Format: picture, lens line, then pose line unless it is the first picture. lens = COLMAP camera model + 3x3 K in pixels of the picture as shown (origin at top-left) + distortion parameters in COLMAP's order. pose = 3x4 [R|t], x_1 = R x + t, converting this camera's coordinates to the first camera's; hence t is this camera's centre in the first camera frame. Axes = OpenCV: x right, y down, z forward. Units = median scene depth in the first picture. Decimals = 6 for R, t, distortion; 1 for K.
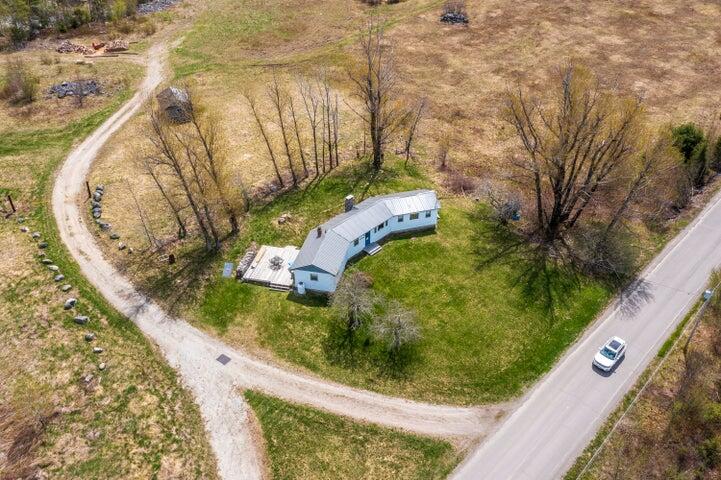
lens RADIAL K [[581.7, 0, 360.5], [0, 581.7, 240.0], [0, 0, 1]] dist [0.002499, 0.004316]
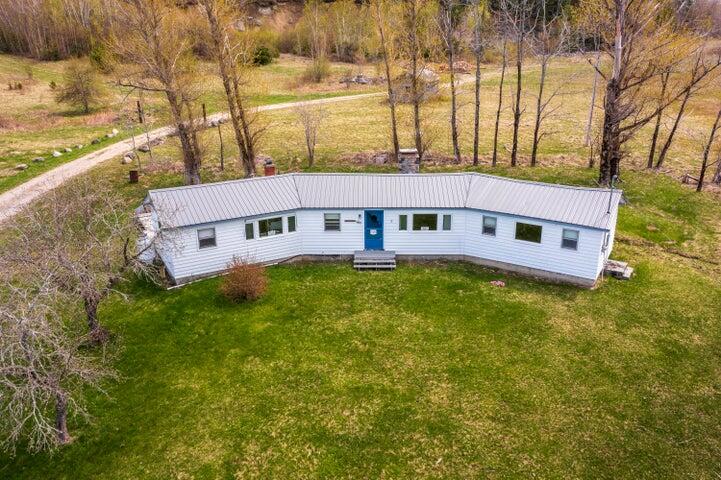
lens RADIAL K [[581.7, 0, 360.5], [0, 581.7, 240.0], [0, 0, 1]] dist [0.002499, 0.004316]
pose [[0.660043, 0.250111, -0.708370, 0.312900], [-0.415449, 0.907160, -0.066807, 0.035570], [0.625896, 0.338388, 0.702672, 0.747073]]
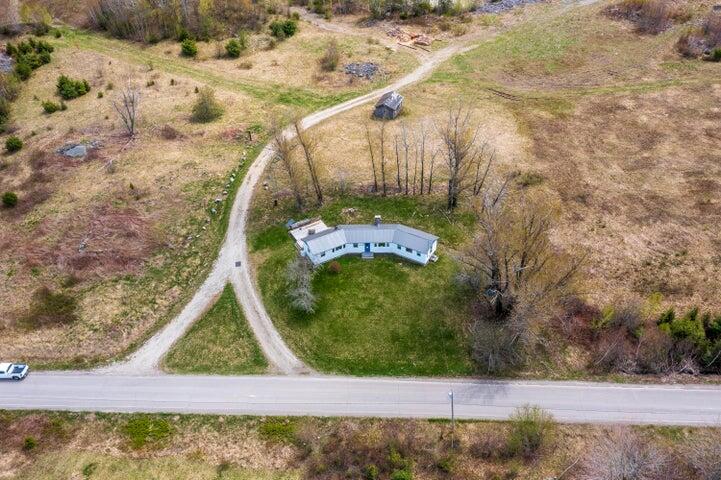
lens RADIAL K [[585.3, 0, 358.1], [0, 585.3, 258.0], [0, 0, 1]] dist [0.009847, 0.001815]
pose [[0.668656, 0.475355, -0.571784, 0.887216], [-0.399603, 0.878211, 0.262800, -0.371988], [0.627070, 0.052763, 0.777174, -0.152579]]
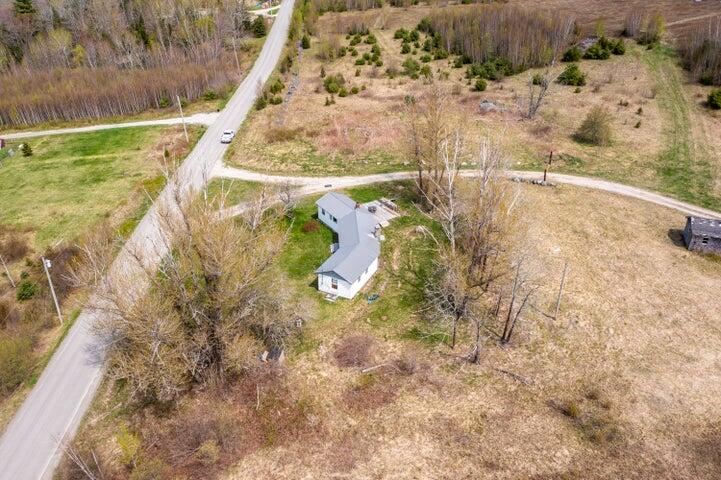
lens RADIAL K [[581.7, 0, 360.5], [0, 581.7, 240.0], [0, 0, 1]] dist [0.002499, 0.004316]
pose [[-0.693671, 0.354839, -0.626826, 0.731720], [-0.410401, 0.520461, 0.748793, -0.910928], [0.591939, 0.776666, -0.215403, 1.332098]]
